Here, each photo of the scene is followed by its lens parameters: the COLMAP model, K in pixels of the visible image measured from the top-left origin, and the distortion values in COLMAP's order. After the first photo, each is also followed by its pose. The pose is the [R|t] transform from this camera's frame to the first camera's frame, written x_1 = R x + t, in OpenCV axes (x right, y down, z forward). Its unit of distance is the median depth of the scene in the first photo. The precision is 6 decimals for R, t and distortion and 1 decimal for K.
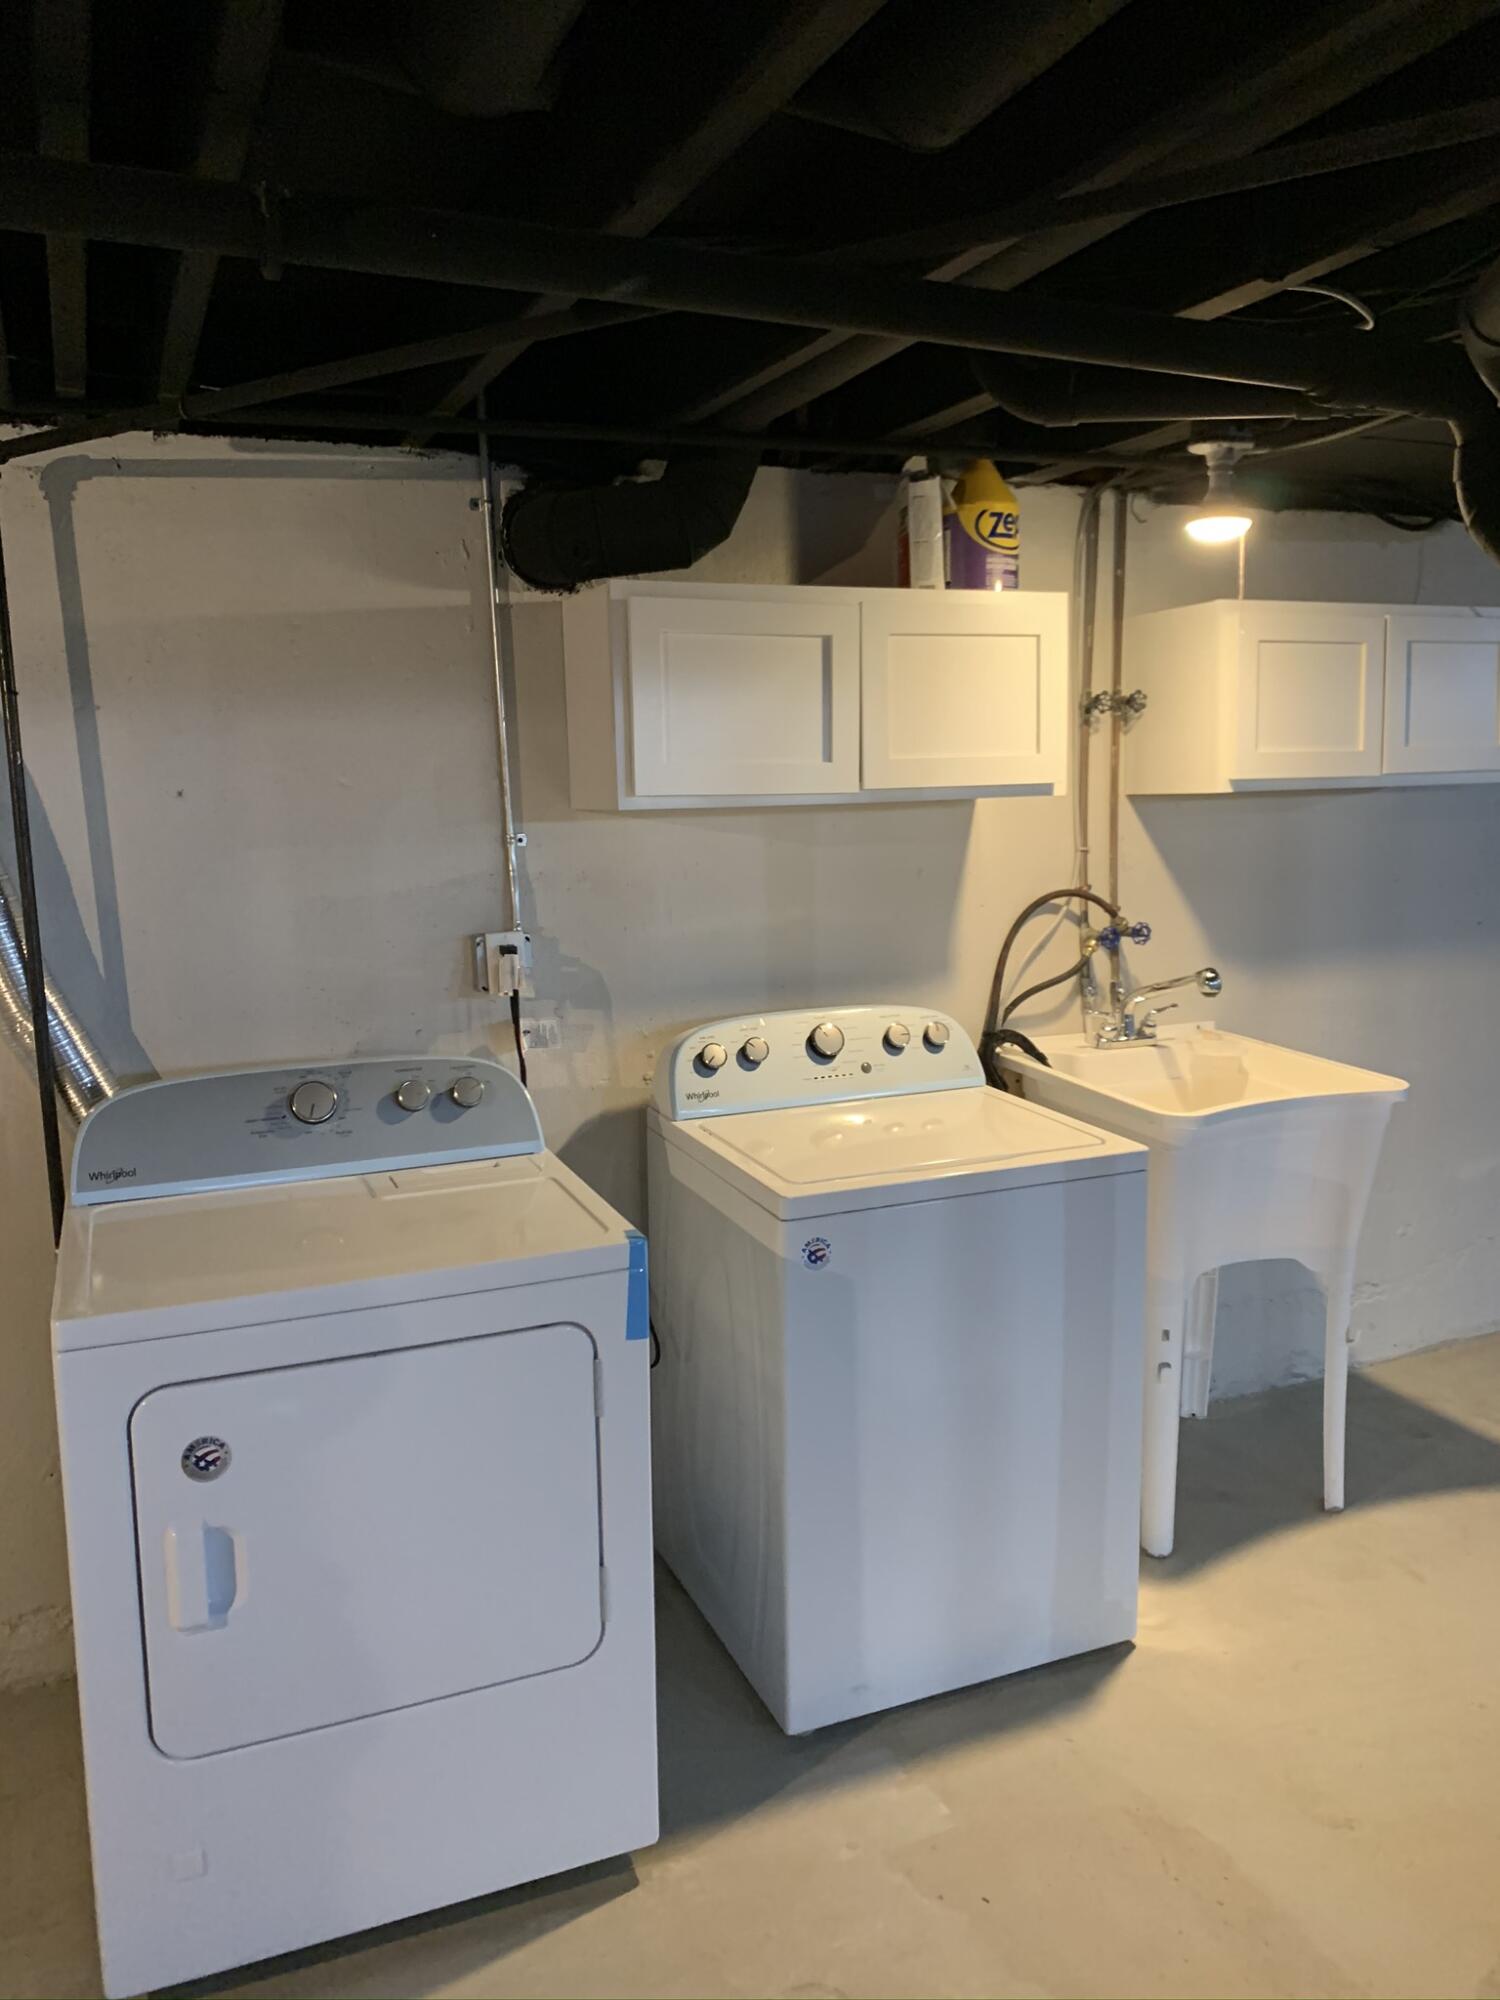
lens RADIAL K [[1518.6, 0, 758.2], [0, 1518.6, 989.7], [0, 0, 1]] dist [0.018574, -0.009236]
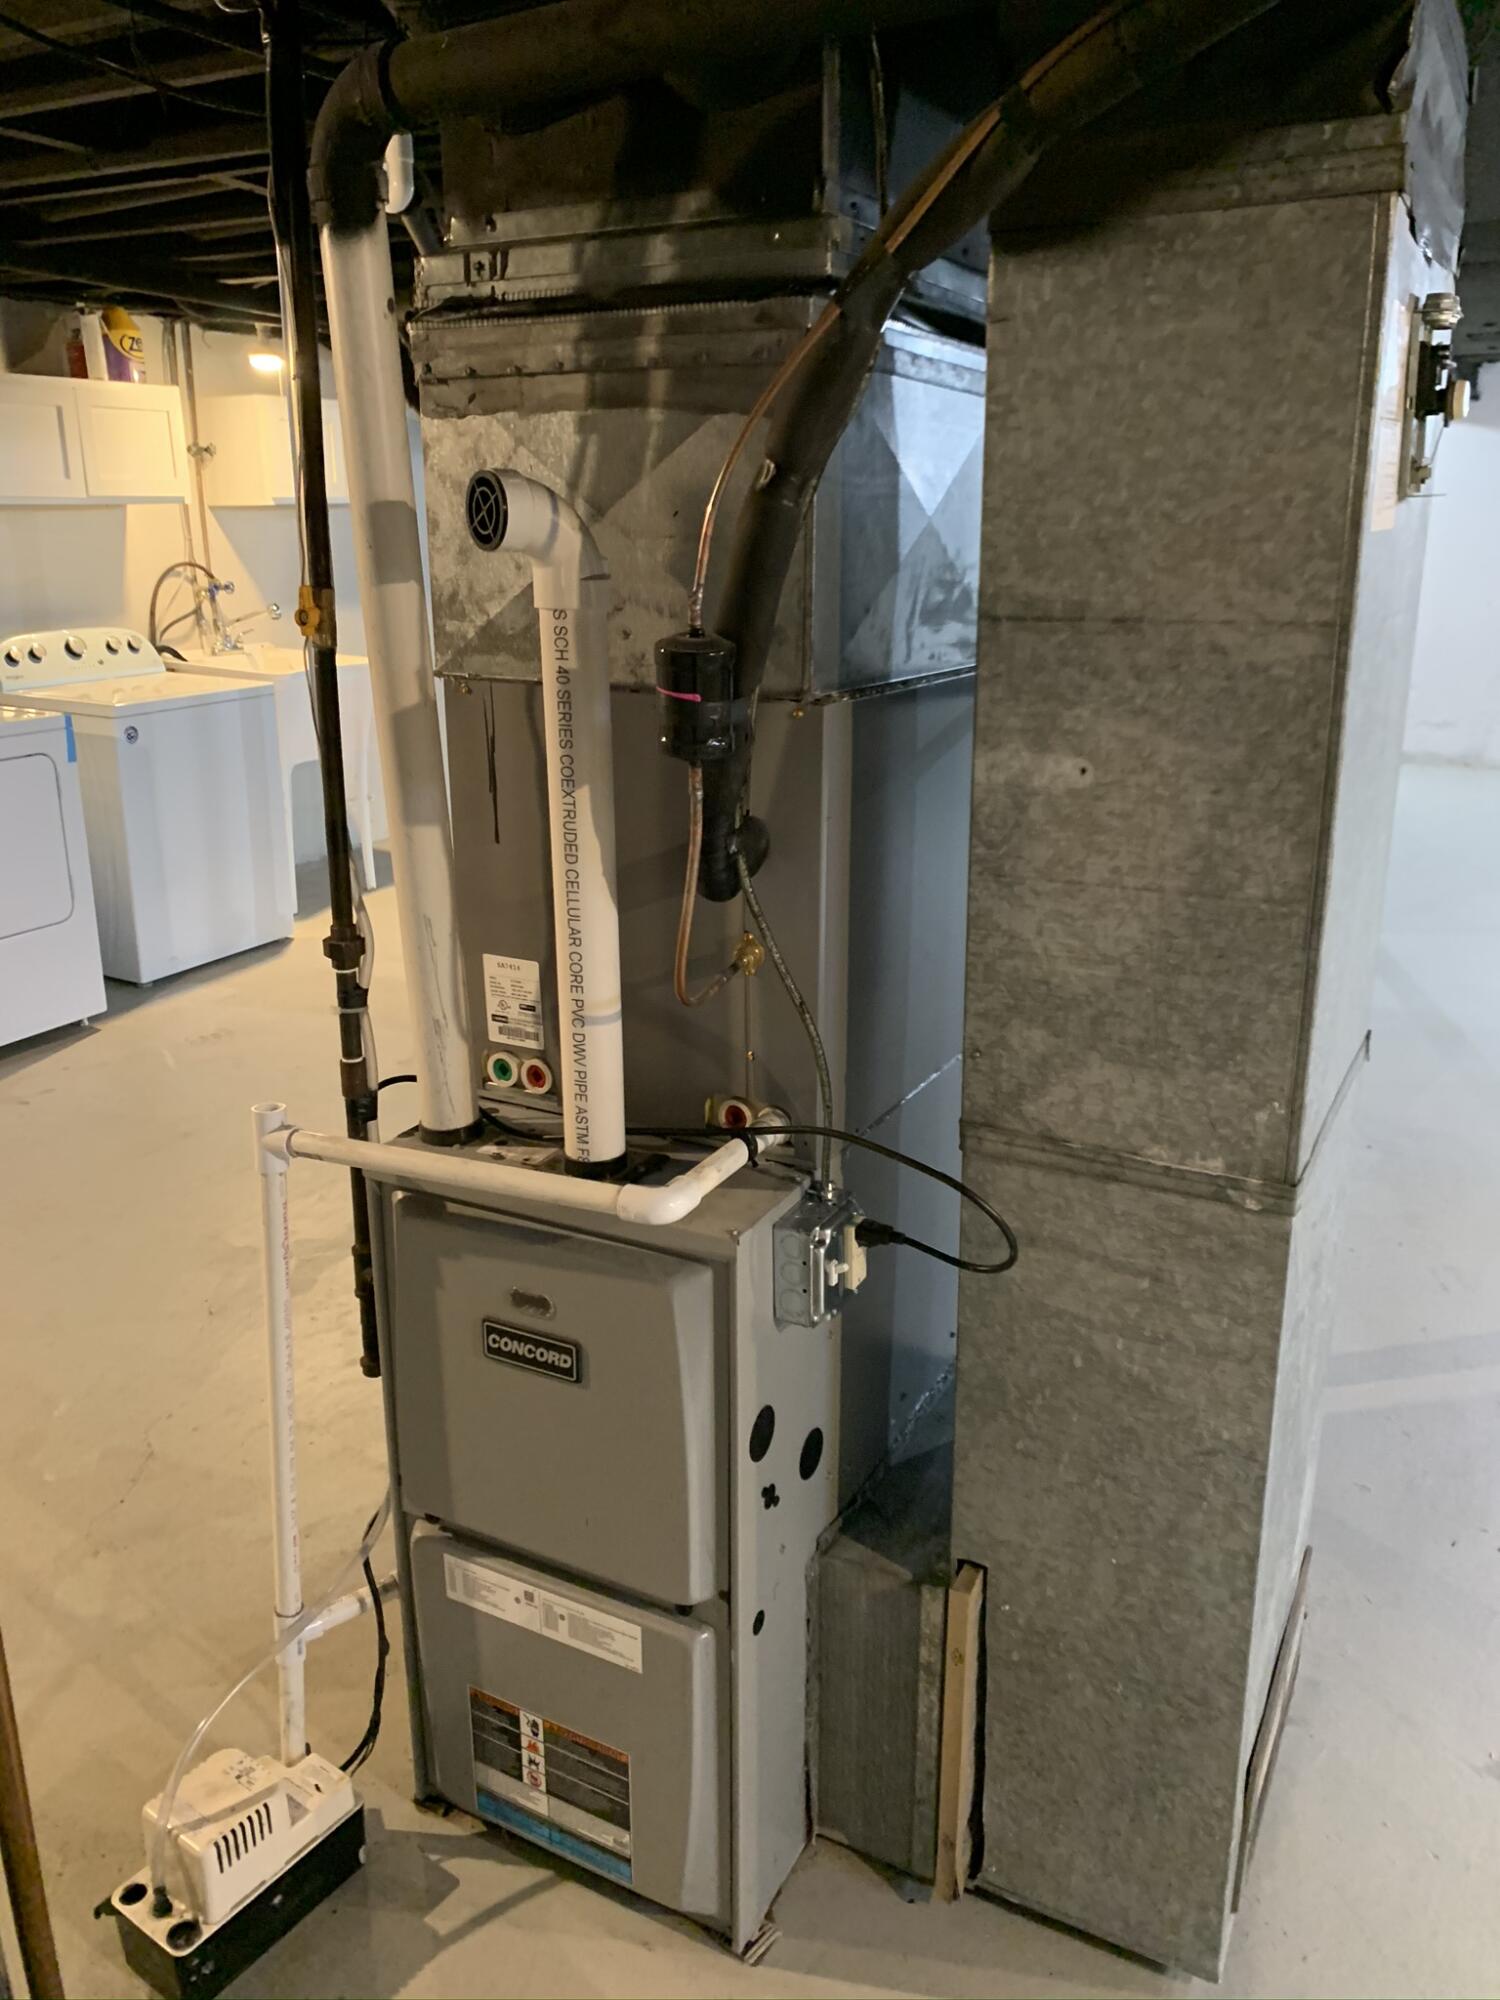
lens RADIAL K [[1518.6, 0, 758.2], [0, 1518.6, 989.7], [0, 0, 1]] dist [0.018574, -0.009236]
pose [[0.771292, -0.174355, 0.612135, -0.482552], [0.071192, 0.979346, 0.189245, 0.141615], [-0.632488, -0.102384, 0.767774, -0.871737]]
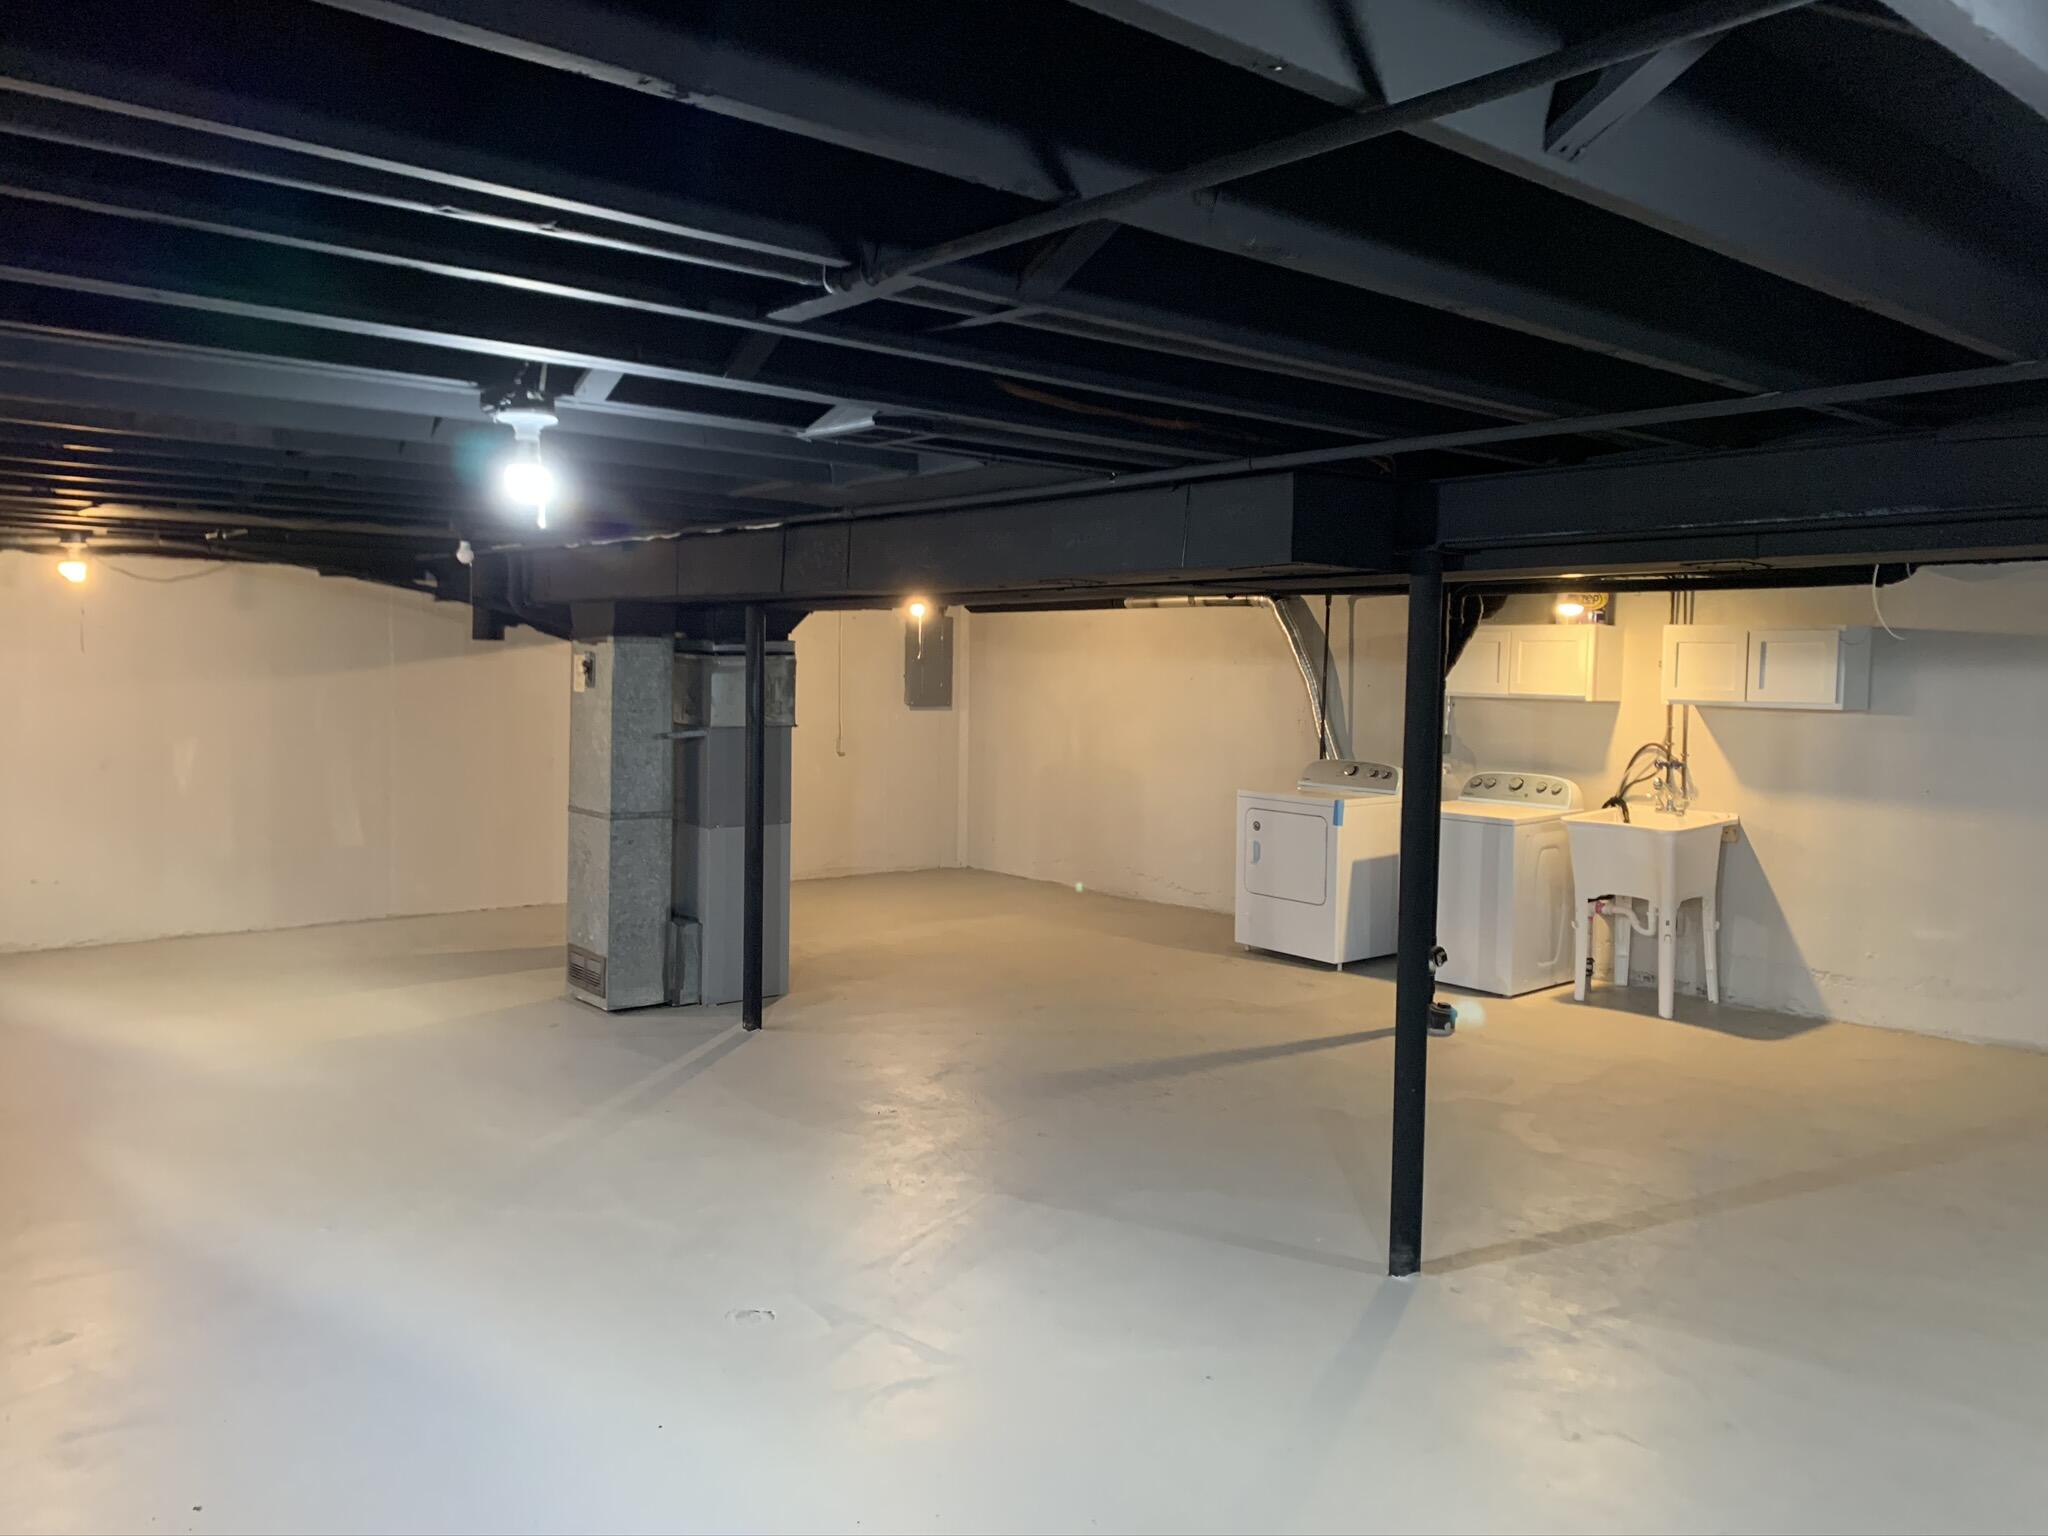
lens RADIAL K [[1555.1, 0, 1024.7], [0, 1555.1, 766.8], [0, 0, 1]] dist [0.018574, -0.009236]
pose [[0.303808, 0.097925, -0.947687, 2.406990], [-0.157312, 0.986207, 0.051474, -0.001355], [0.939656, 0.133445, 0.315022, -0.728924]]
